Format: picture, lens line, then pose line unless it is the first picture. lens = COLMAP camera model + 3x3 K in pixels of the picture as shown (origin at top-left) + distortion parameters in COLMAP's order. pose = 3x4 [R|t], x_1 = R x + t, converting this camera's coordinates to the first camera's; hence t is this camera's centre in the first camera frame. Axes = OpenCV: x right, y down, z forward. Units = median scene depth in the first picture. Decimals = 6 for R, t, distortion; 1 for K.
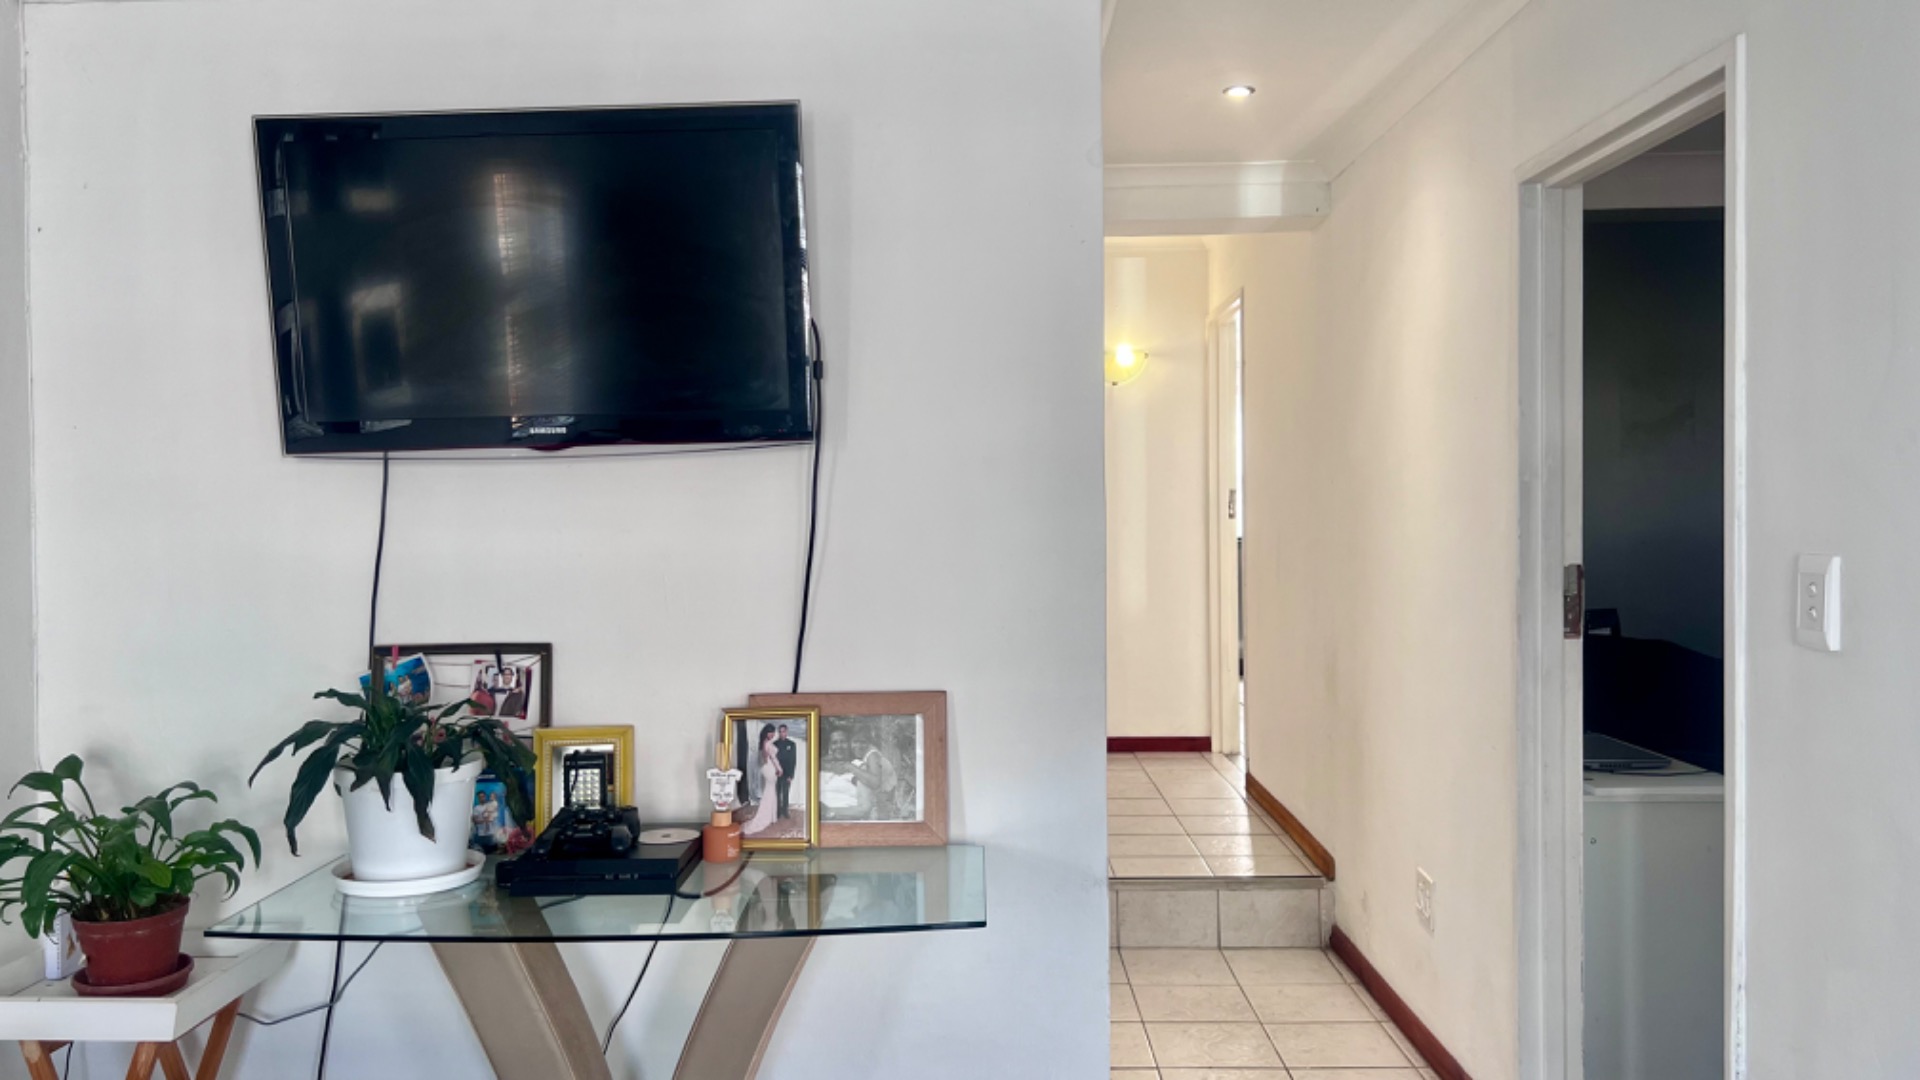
lens RADIAL K [[1447.0, 0, 952.5], [0, 1447.0, 521.2], [0, 0, 1]] dist [0.041387, -0.068135]
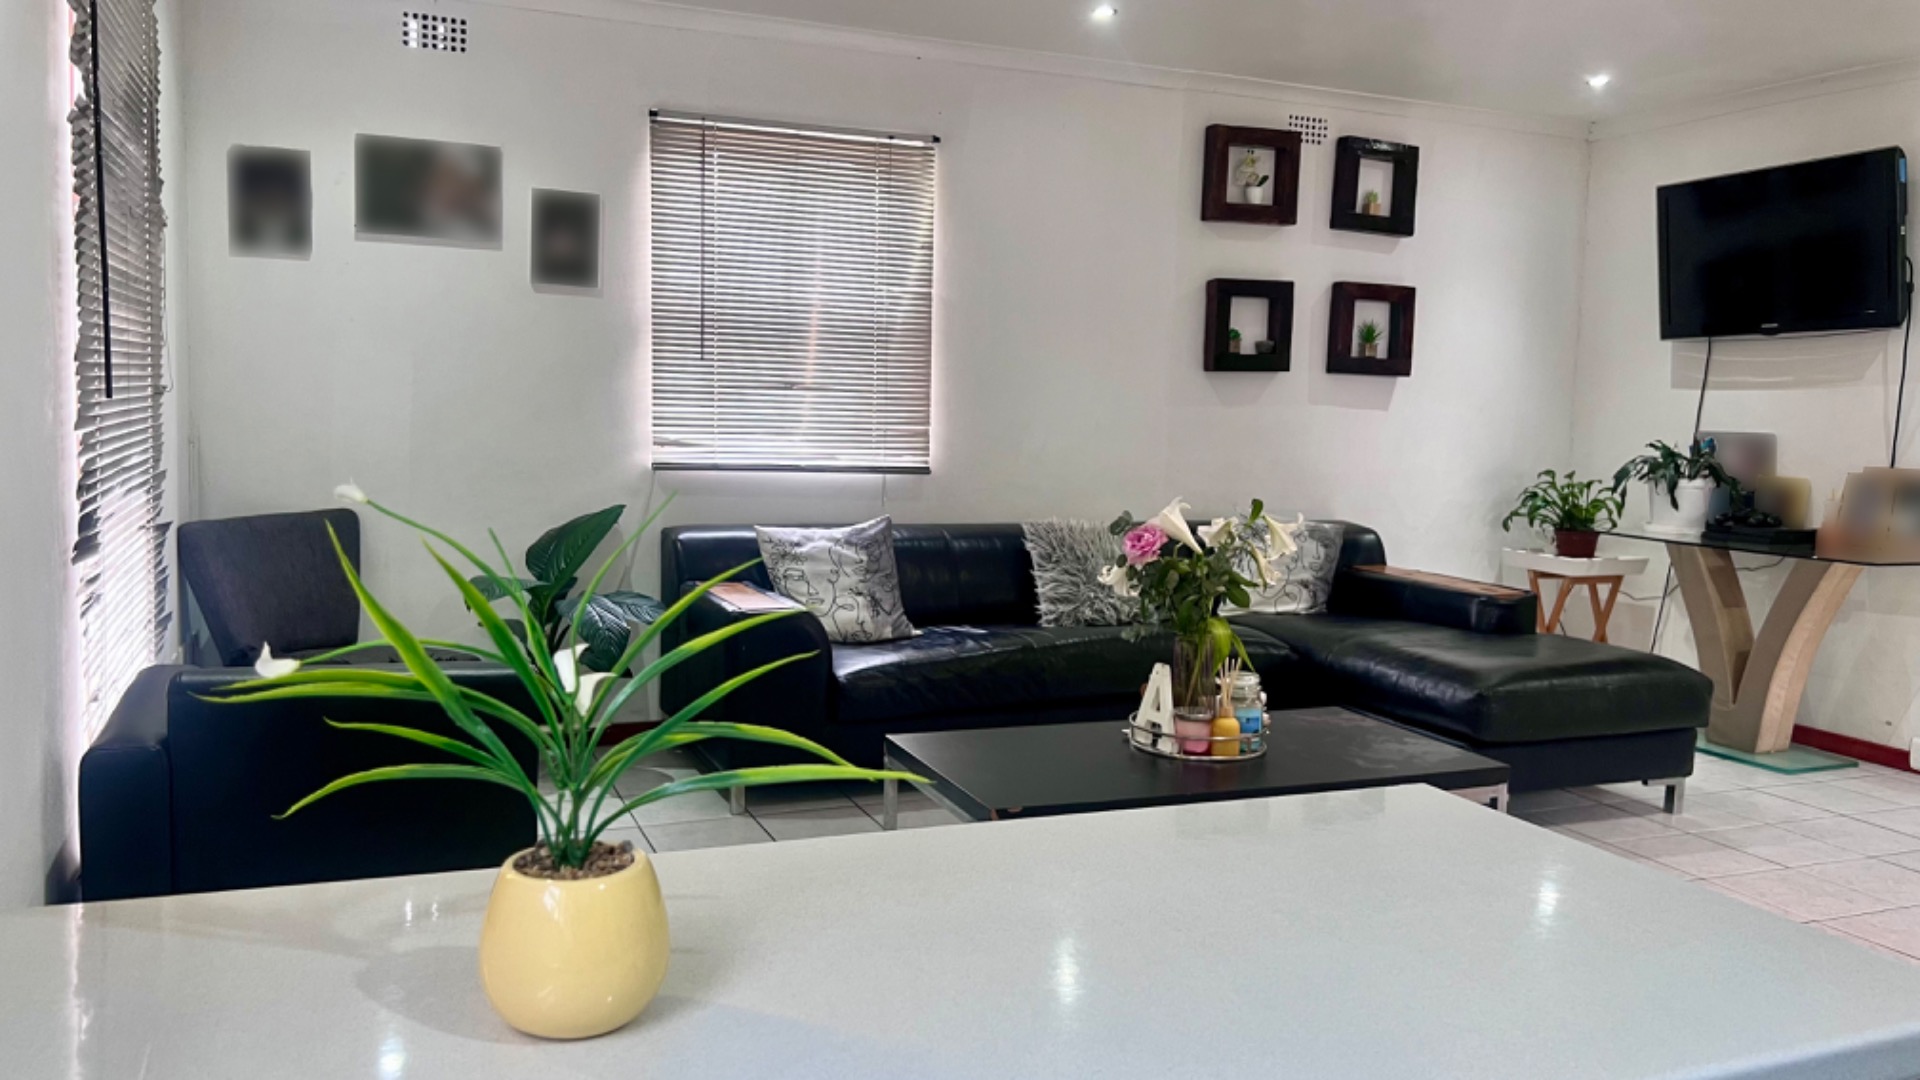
lens RADIAL K [[1449.9, 0, 967.6], [0, 1449.9, 543.7], [0, 0, 1]] dist [0.090478, -0.177981]
pose [[0.396982, 0.117927, -0.910219, 1.147816], [-0.039462, 0.992987, 0.111440, 0.054116], [0.916978, -0.008321, 0.398851, -0.820665]]
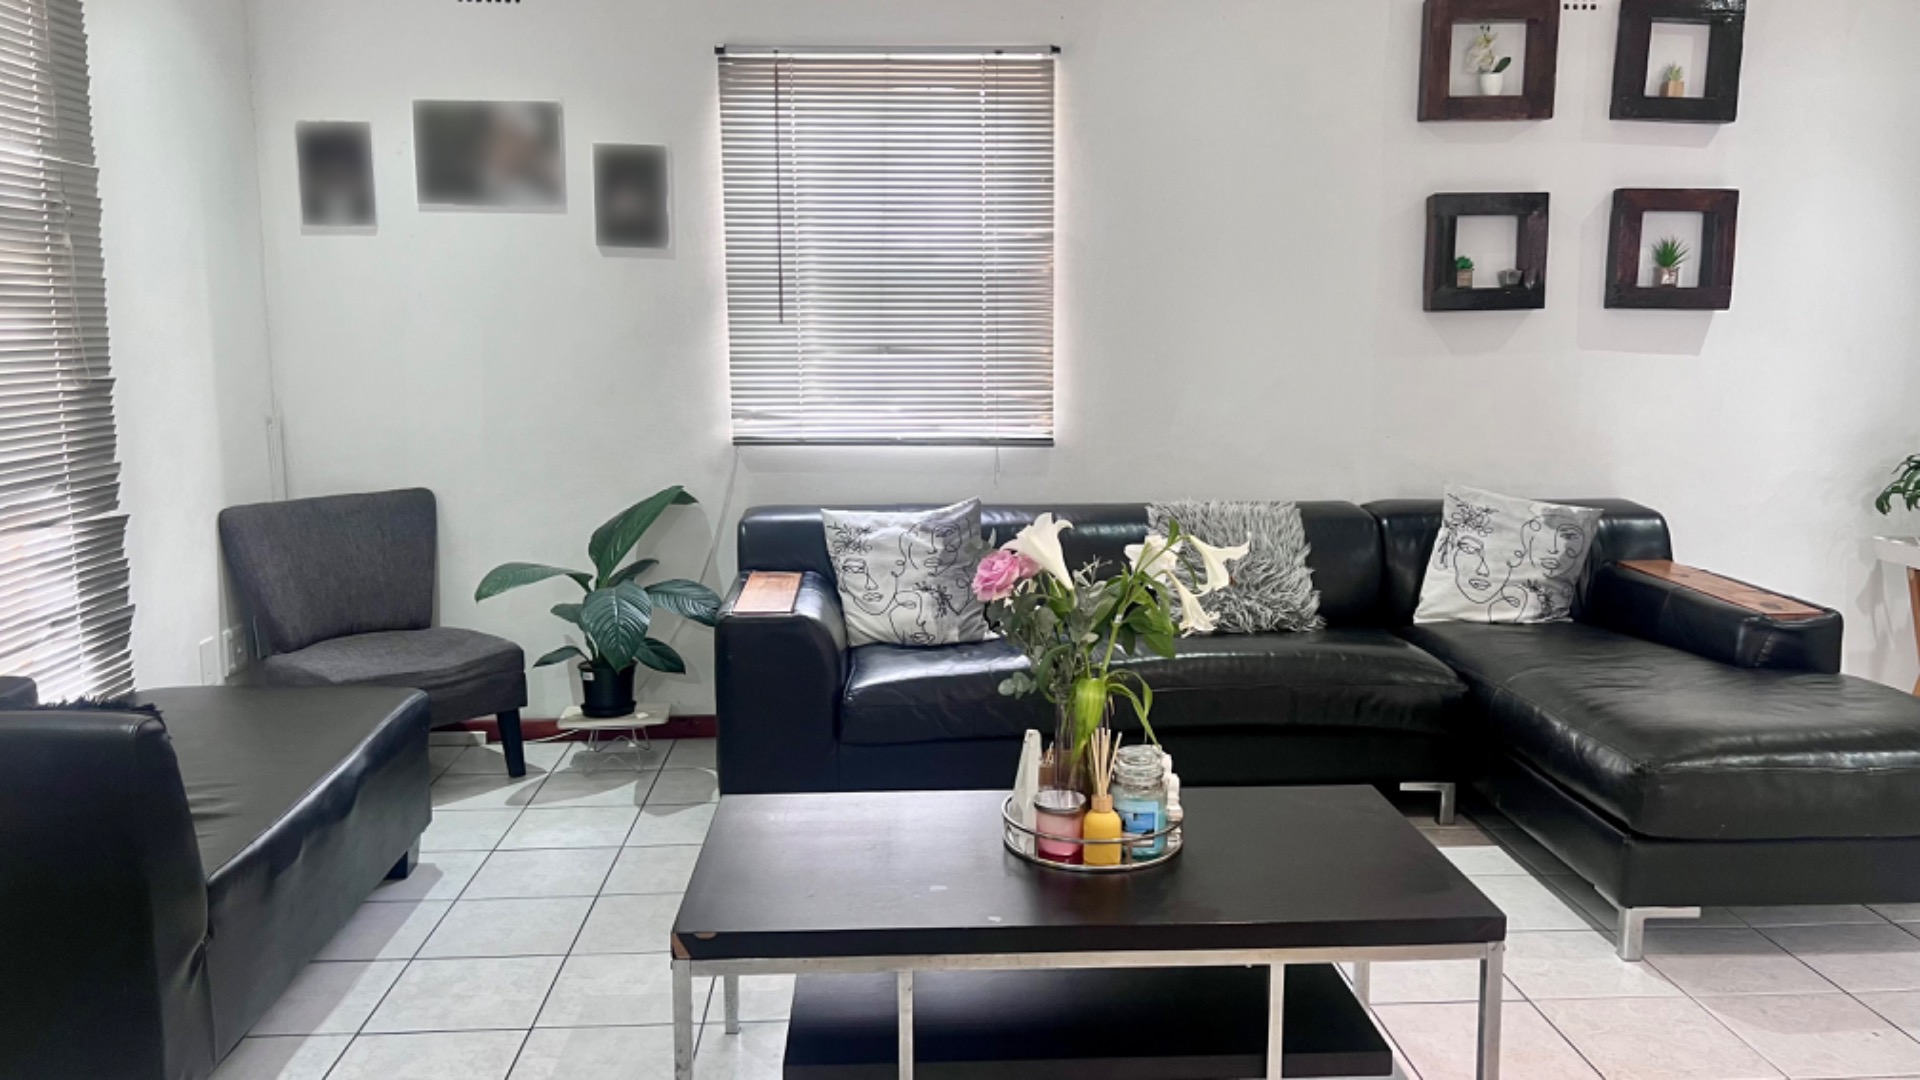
lens RADIAL K [[1456.4, 0, 968.3], [0, 1456.4, 544.3], [0, 0, 1]] dist [0.050694, -0.048548]
pose [[0.071772, 0.165717, -0.983558, 1.009348], [-0.006935, 0.986160, 0.165649, 0.015101], [0.997397, -0.005068, 0.071928, -0.316068]]
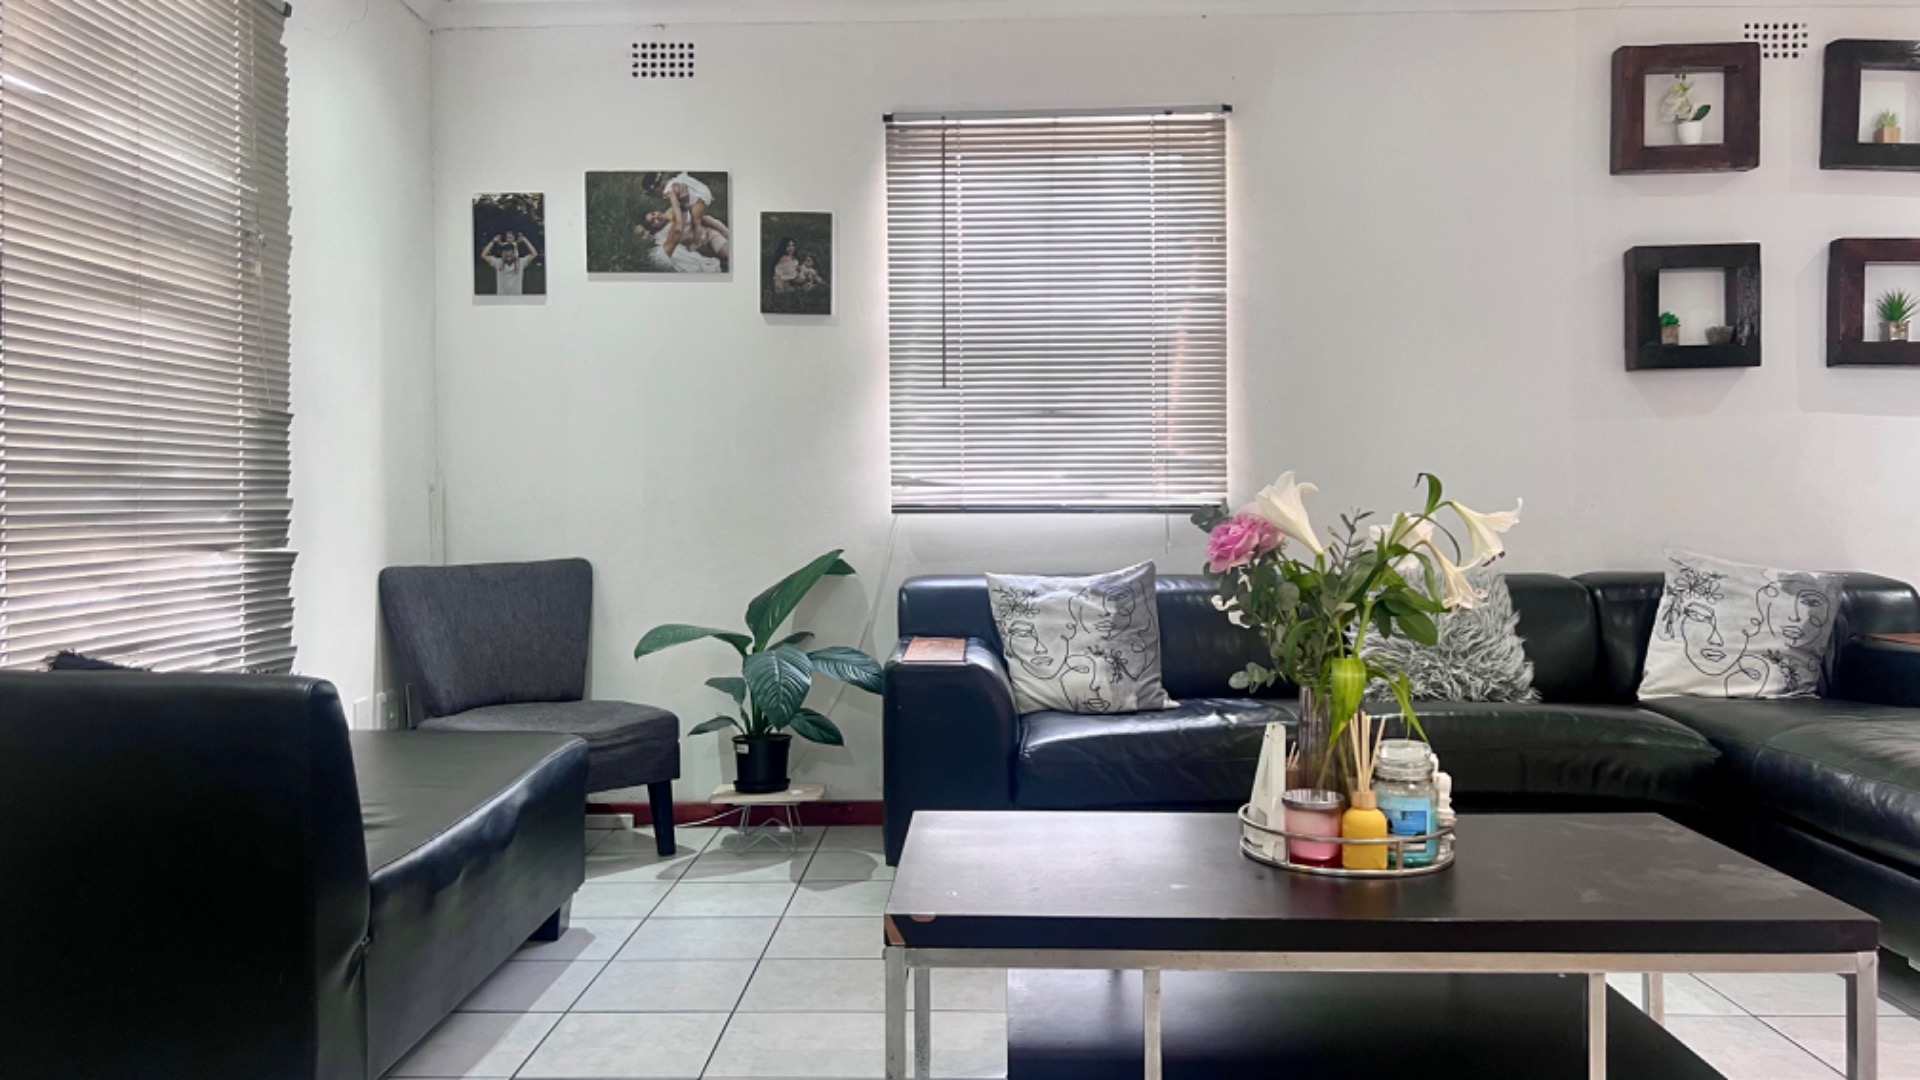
lens RADIAL K [[1456.1, 0, 960.0], [0, 1456.1, 540.0], [0, 0, 1]] dist [0.062698, -0.072410]
pose [[-0.006527, 0.040334, -0.999165, 0.941523], [-0.000037, 0.999186, 0.040335, 0.143404], [0.999979, 0.000300, -0.006520, -0.378107]]
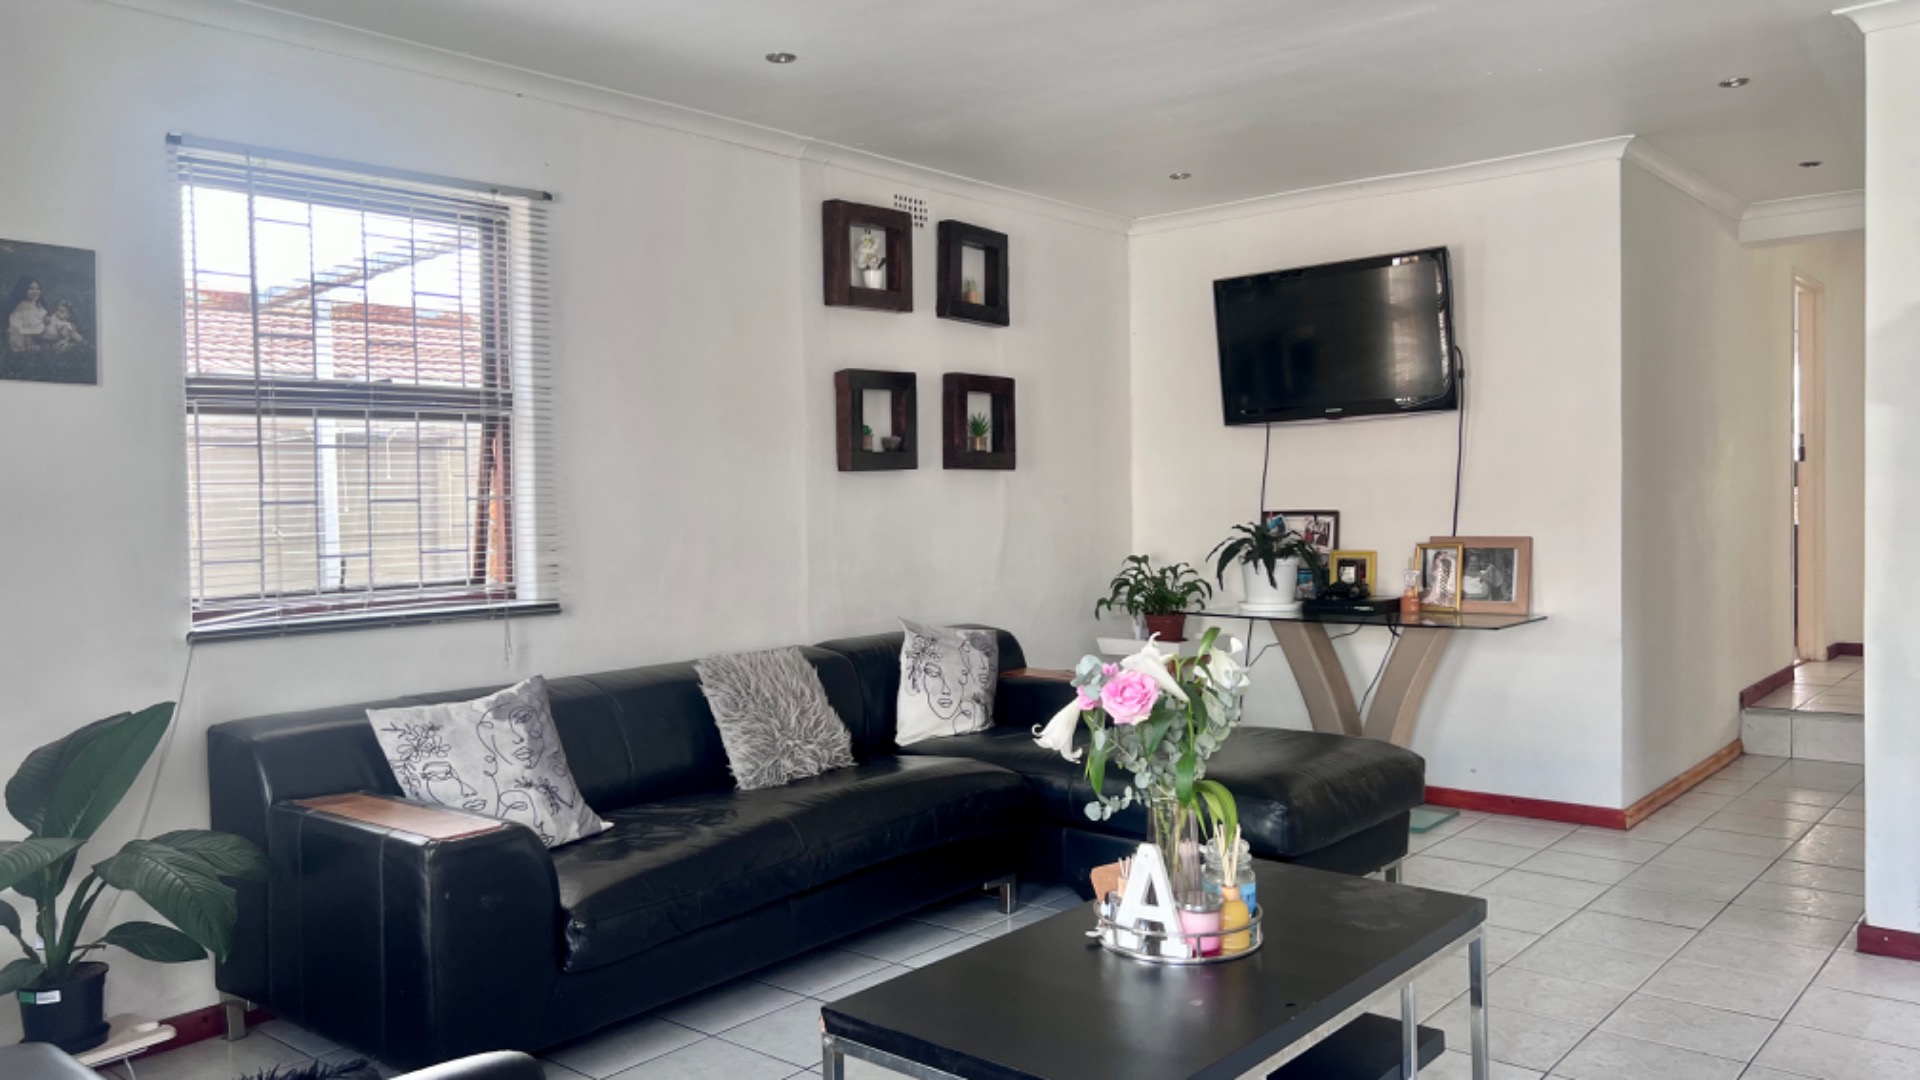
lens RADIAL K [[1423.6, 0, 963.8], [0, 1423.6, 525.4], [0, 0, 1]] dist [0.133588, -0.272691]
pose [[0.775584, 0.015826, -0.631046, 0.635285], [0.002507, 0.999601, 0.028151, 0.045669], [0.631239, -0.023416, 0.775235, -0.991741]]
